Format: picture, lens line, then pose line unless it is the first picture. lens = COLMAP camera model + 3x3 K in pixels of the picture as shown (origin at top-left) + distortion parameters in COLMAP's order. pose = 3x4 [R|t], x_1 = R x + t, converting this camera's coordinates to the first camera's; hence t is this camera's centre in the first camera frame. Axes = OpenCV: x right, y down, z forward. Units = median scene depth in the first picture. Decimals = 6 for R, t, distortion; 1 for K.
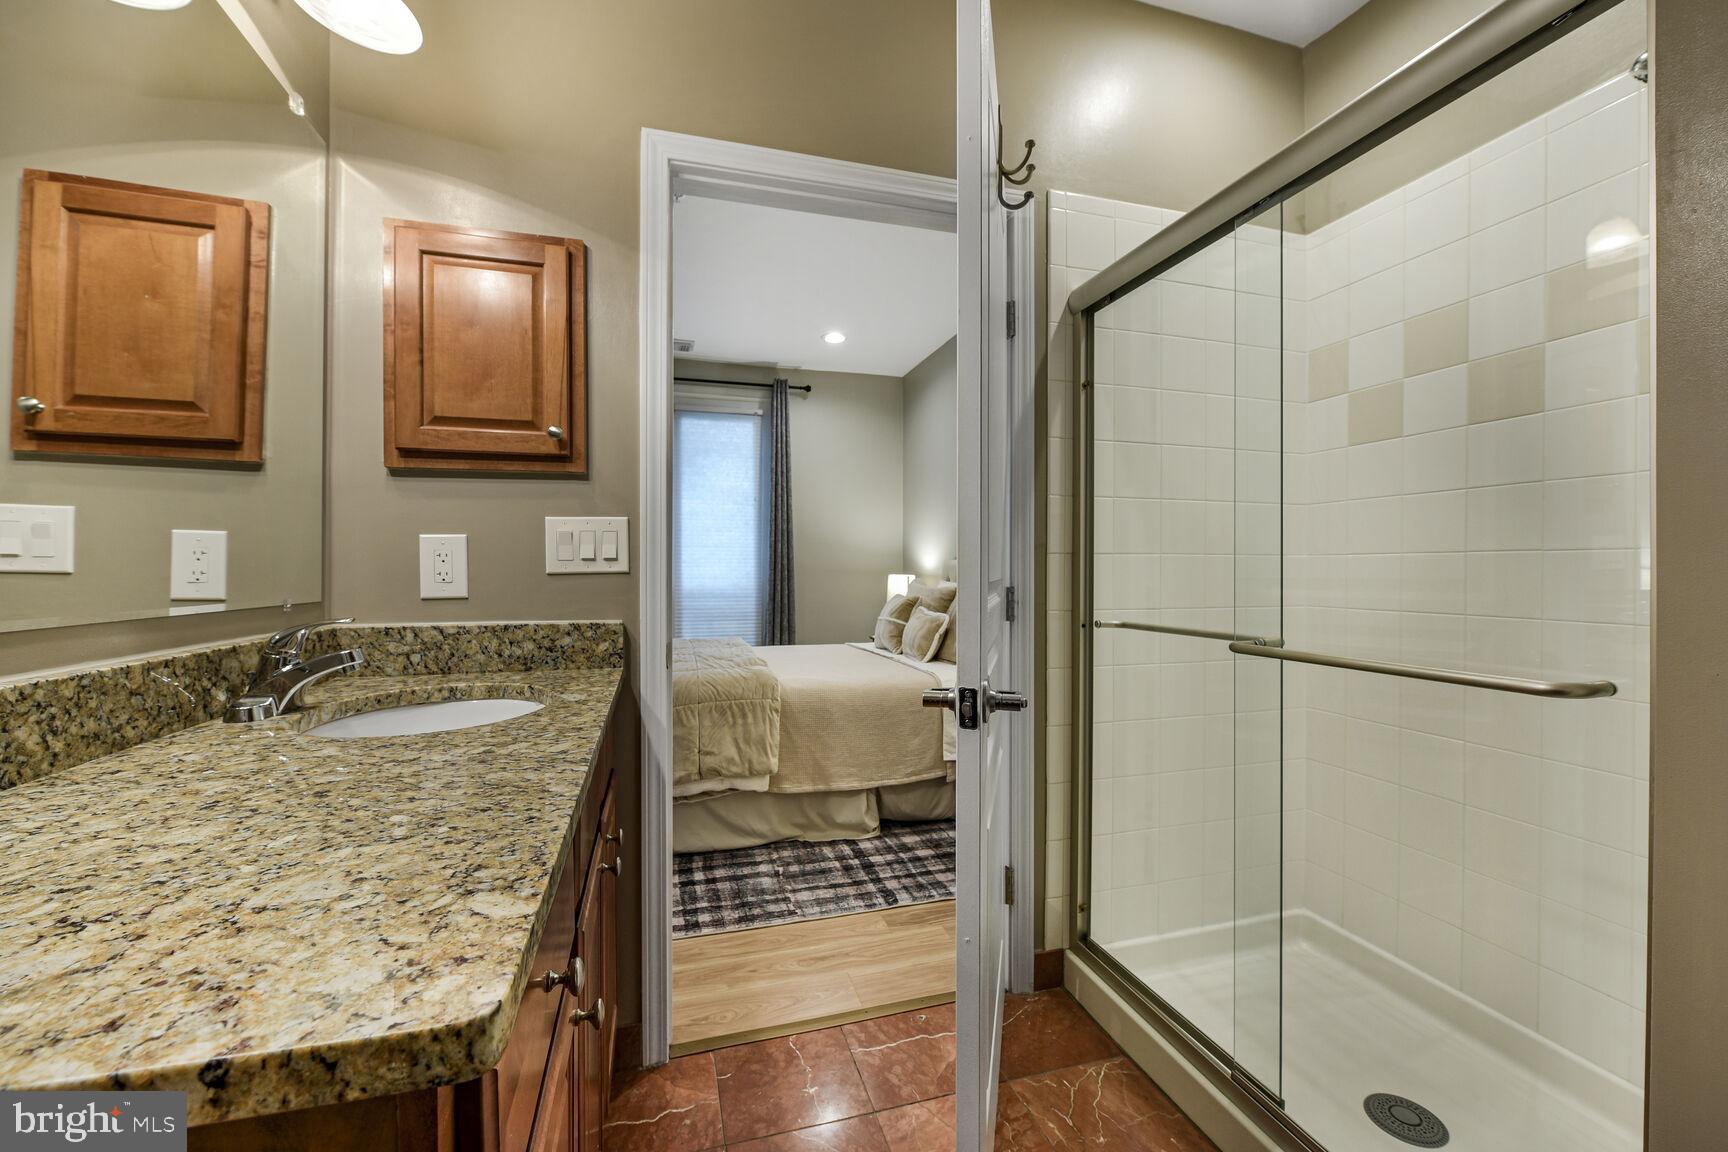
lens RADIAL K [[704.9, 0, 868.8], [0, 704.9, 583.8], [0, 0, 1]] dist [-0.009313, -0.000724]
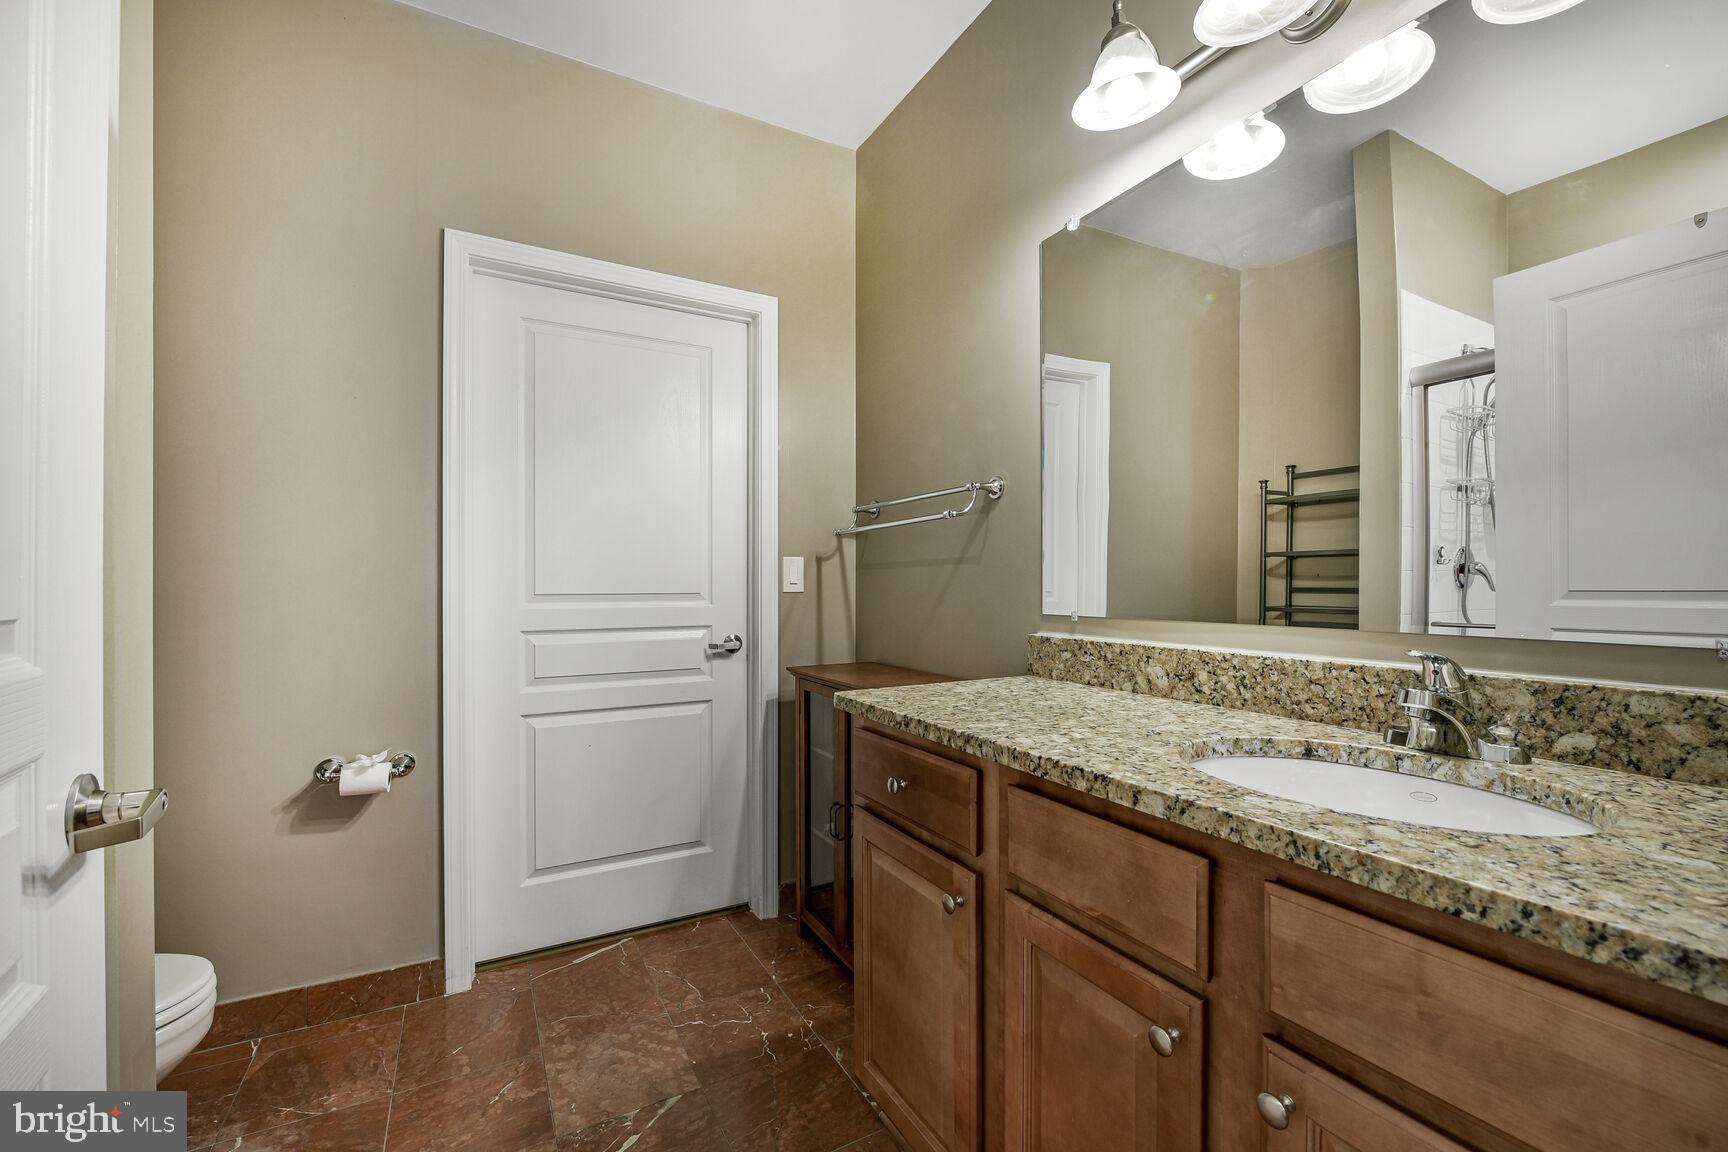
lens RADIAL K [[704.9, 0, 861.0], [0, 704.9, 582.7], [0, 0, 1]] dist [-0.009313, -0.000724]
pose [[-0.976739, -0.004056, -0.214393, 0.099055], [-0.007974, 0.999817, 0.017413, -0.057932], [0.214283, 0.018718, -0.976592, 2.405491]]
